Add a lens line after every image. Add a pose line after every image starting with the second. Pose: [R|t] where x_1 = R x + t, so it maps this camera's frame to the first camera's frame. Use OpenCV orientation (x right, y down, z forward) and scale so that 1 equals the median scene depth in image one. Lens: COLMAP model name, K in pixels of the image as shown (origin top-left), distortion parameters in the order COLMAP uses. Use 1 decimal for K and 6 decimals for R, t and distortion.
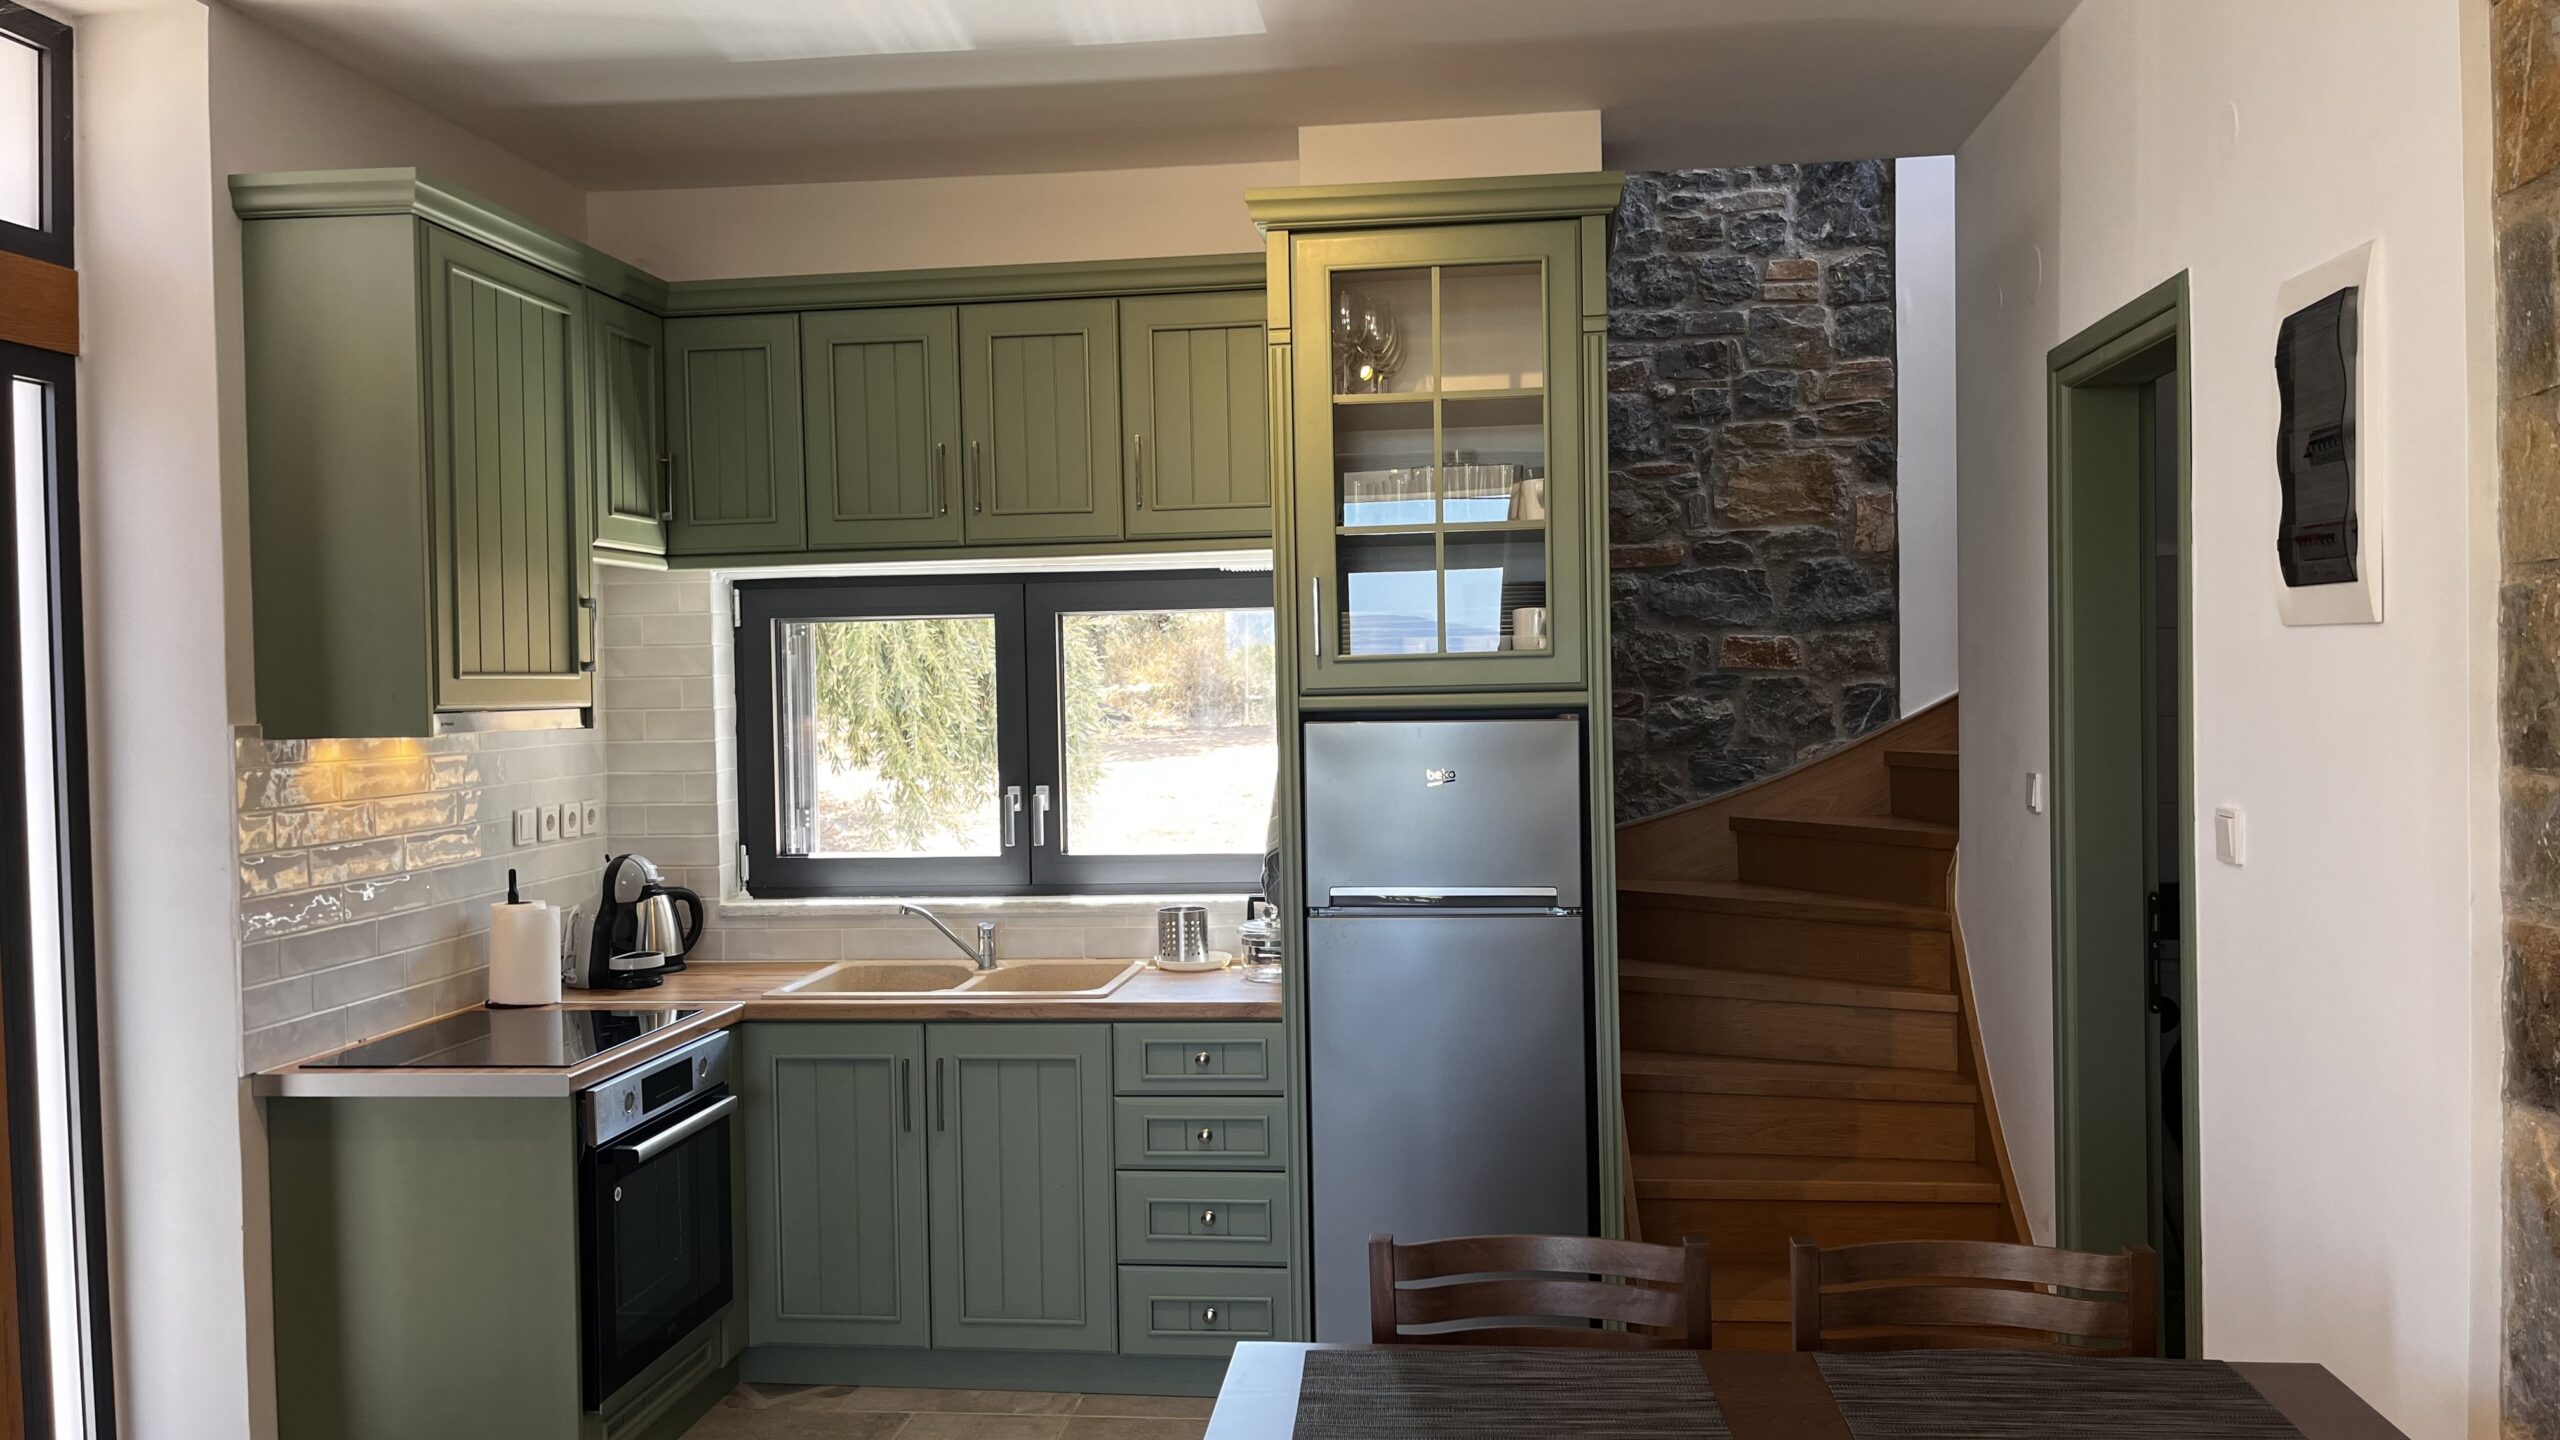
lens RADIAL K [[1889.7, 0, 1280.0], [0, 1889.7, 720.0], [0, 0, 1]] dist [0.071125, -0.102748]
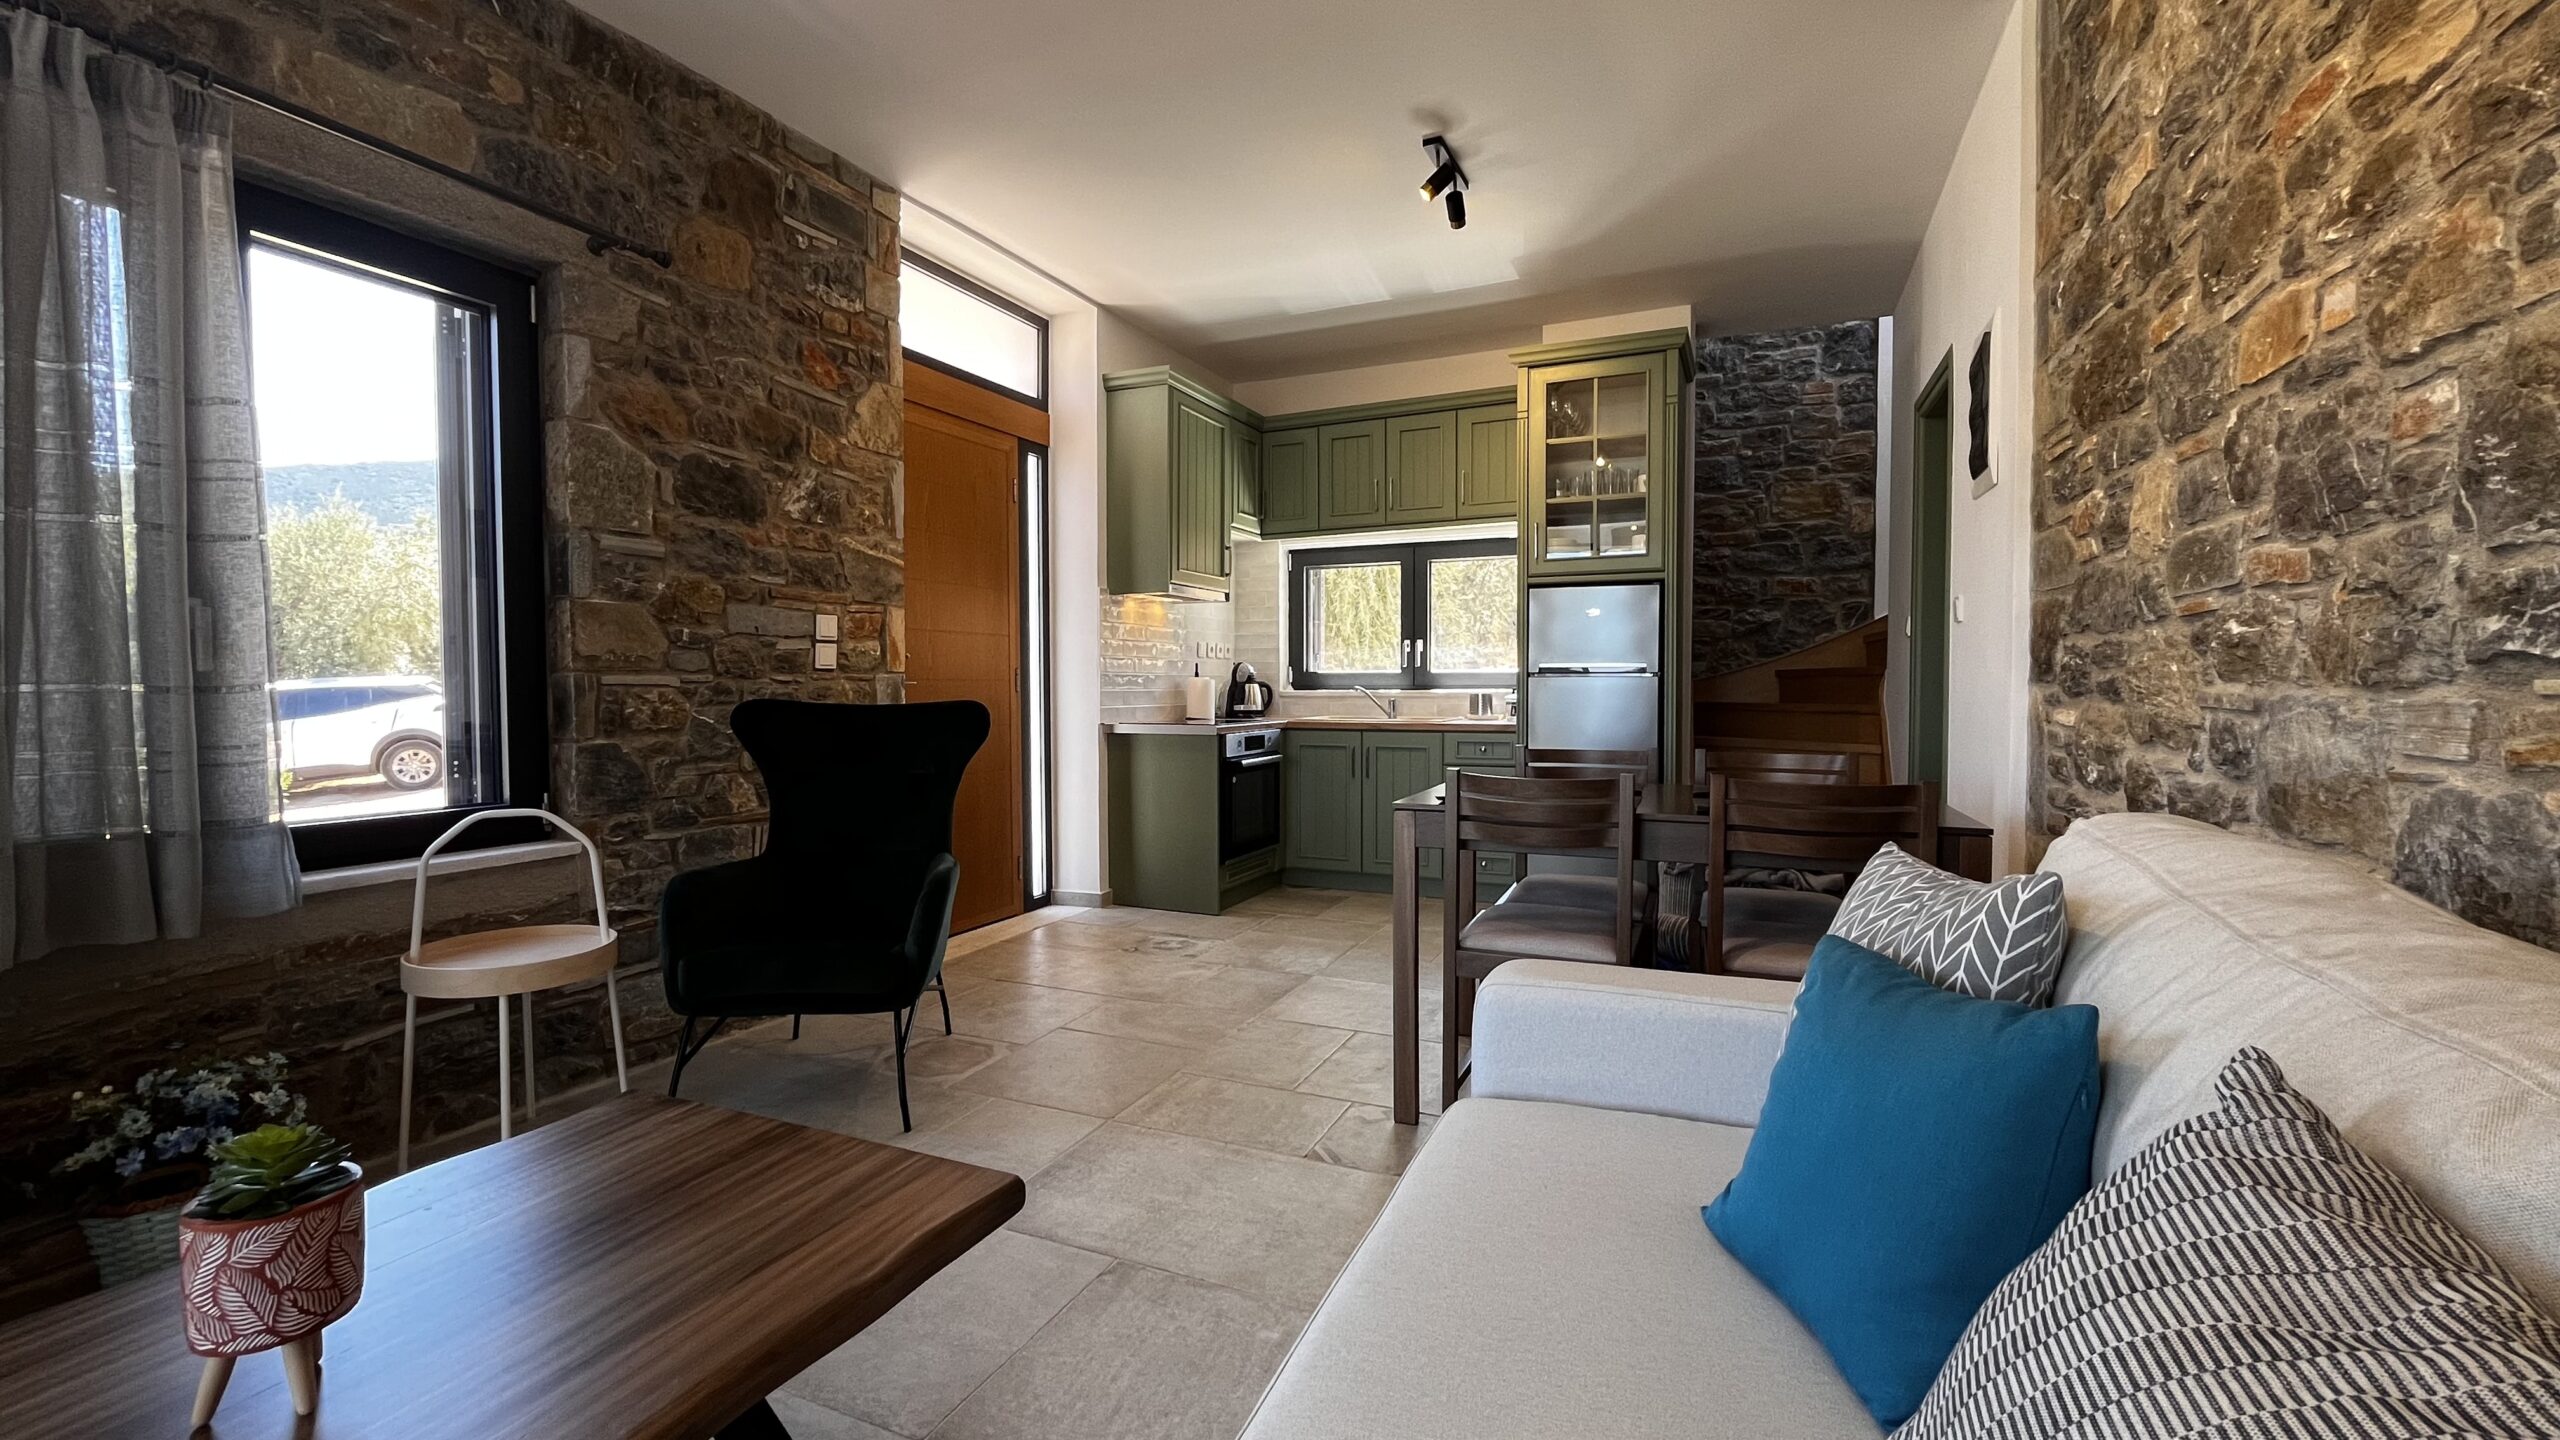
lens RADIAL K [[1038.6, 0, 1280.0], [0, 1038.6, 720.0], [0, 0, 1]] dist [-0.001937, -0.000521]
pose [[0.954781, 0.026600, -0.296117, 0.080489], [-0.024154, 0.999637, 0.011916, 0.120813], [0.296326, -0.004225, 0.955077, -0.203623]]
